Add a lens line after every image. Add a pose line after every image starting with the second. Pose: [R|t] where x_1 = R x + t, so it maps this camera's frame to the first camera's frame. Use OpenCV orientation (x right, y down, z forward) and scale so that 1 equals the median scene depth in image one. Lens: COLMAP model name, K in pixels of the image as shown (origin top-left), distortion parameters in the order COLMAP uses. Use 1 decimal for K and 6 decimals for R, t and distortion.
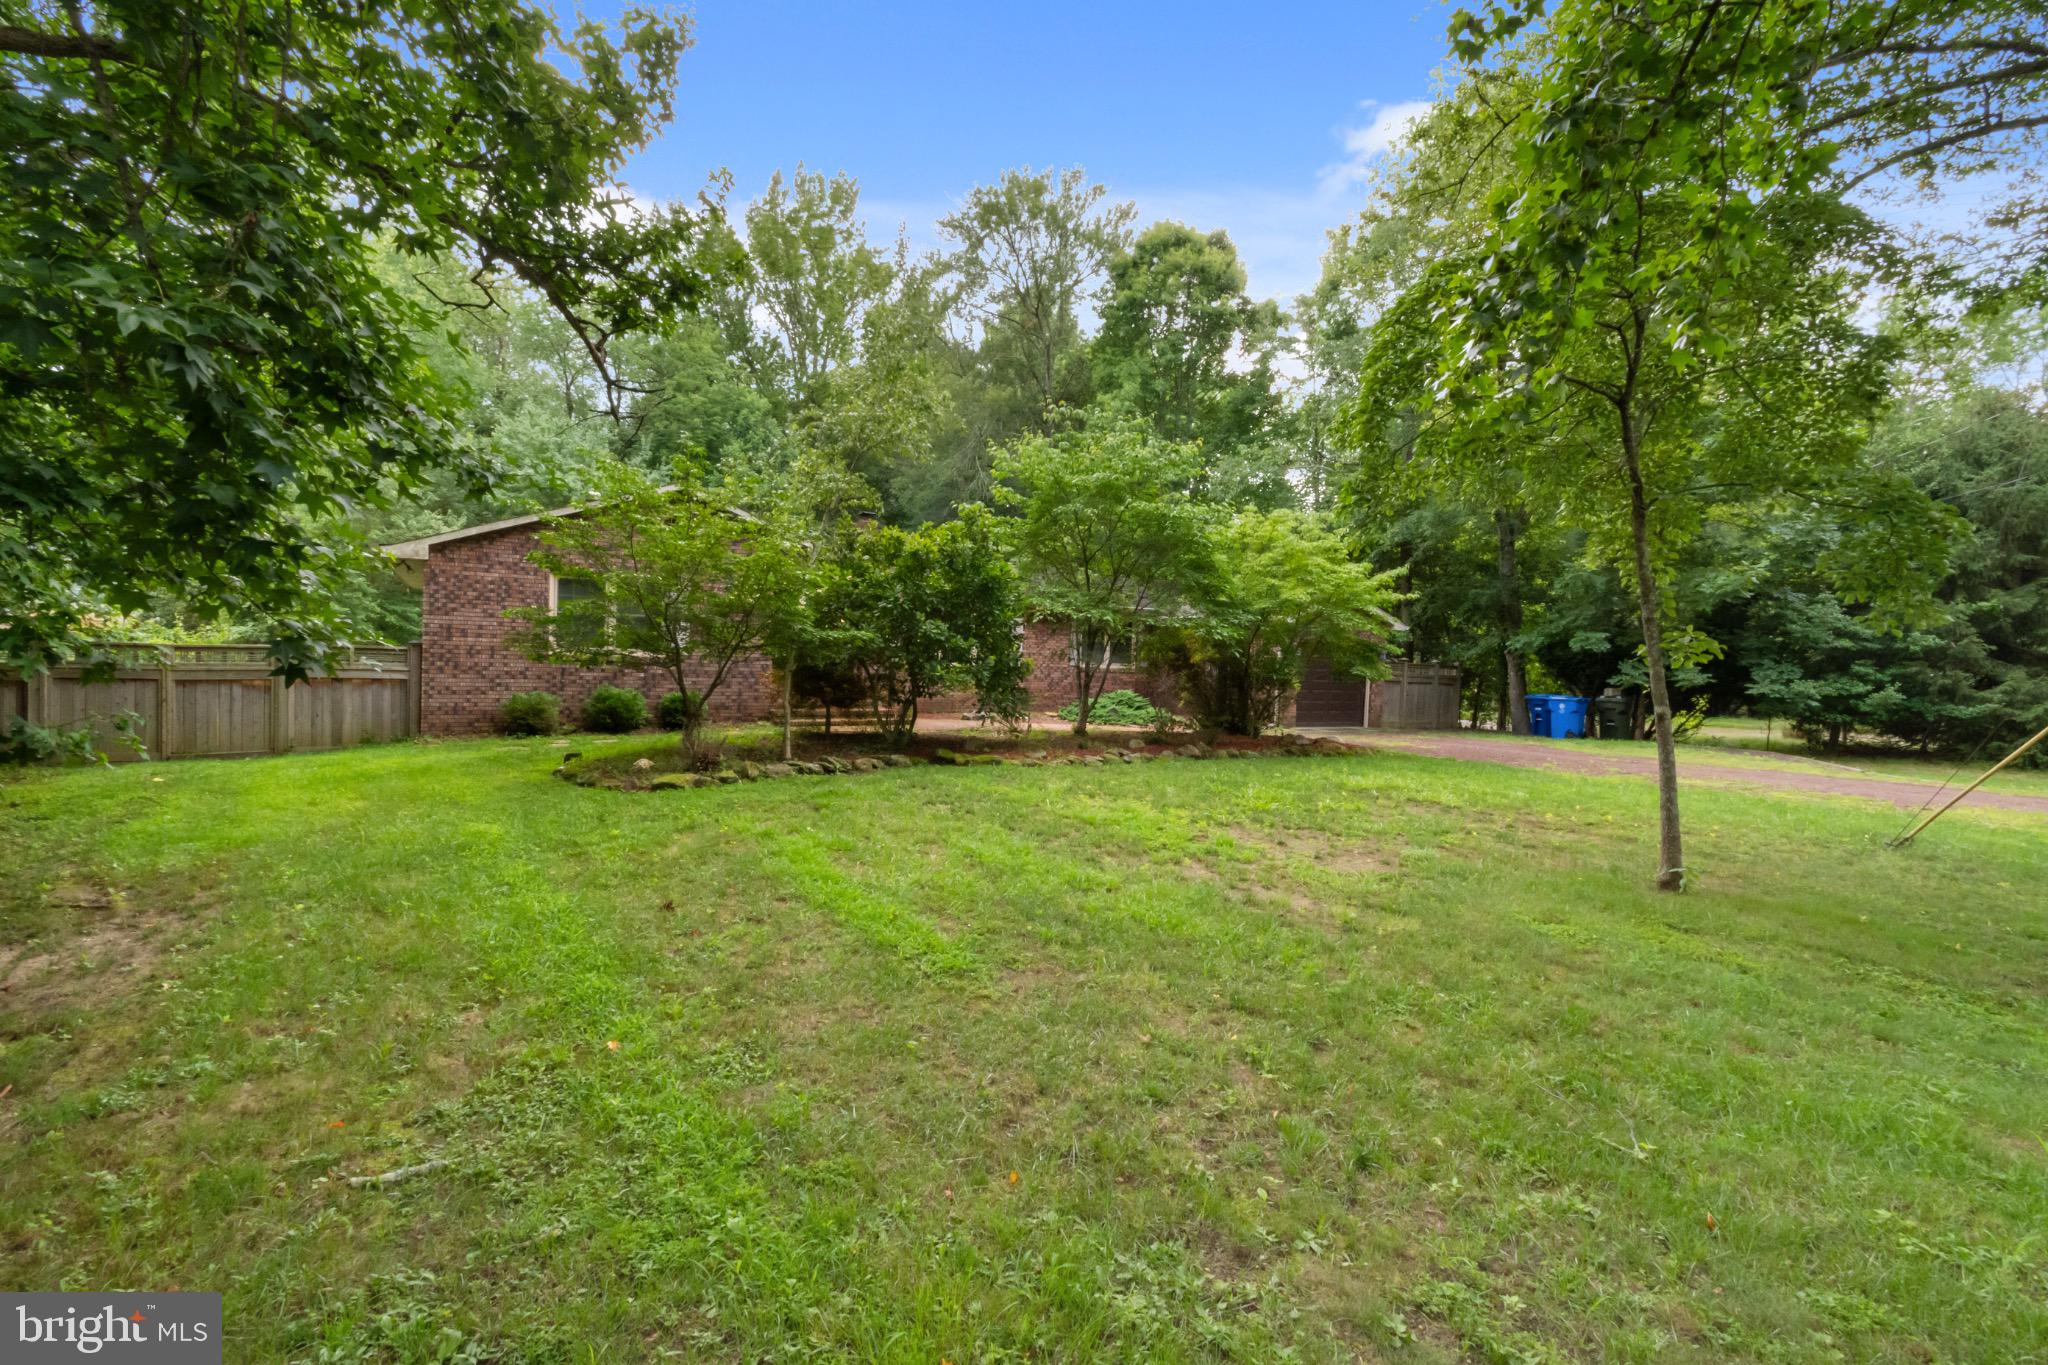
lens RADIAL K [[924.0, 0, 1014.8], [0, 924.0, 689.6], [0, 0, 1]] dist [0.000079, -0.000105]
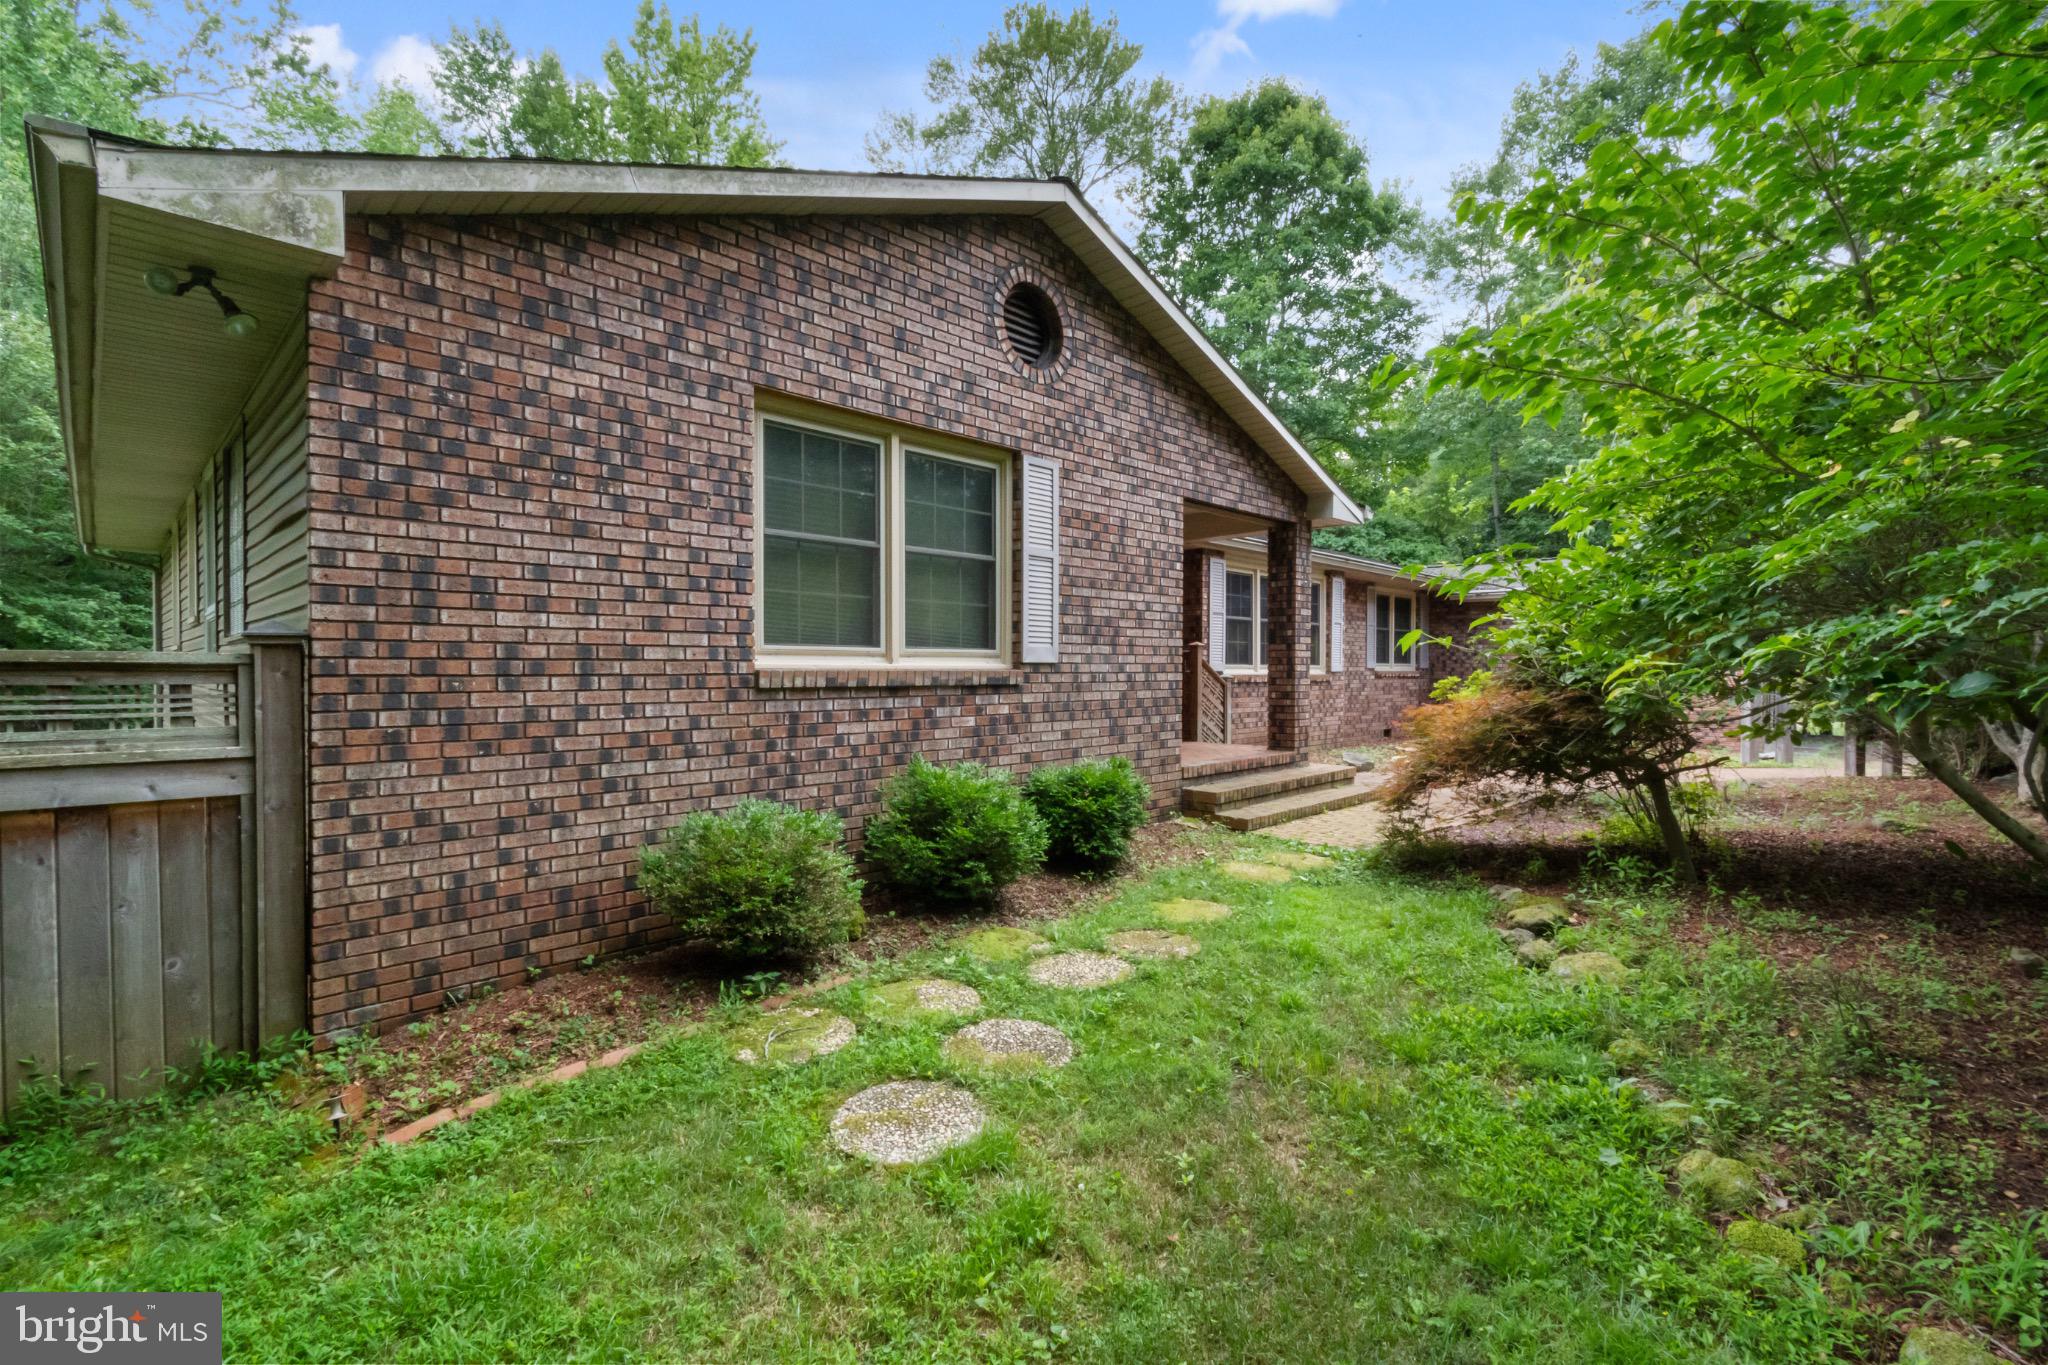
lens RADIAL K [[924.0, 0, 1014.8], [0, 924.0, 689.6], [0, 0, 1]] dist [0.000079, -0.000105]
pose [[0.971450, -0.033070, 0.234928, -0.510797], [0.034757, 0.999391, -0.003046, -0.028994], [-0.234685, 0.011125, 0.972008, 0.714627]]
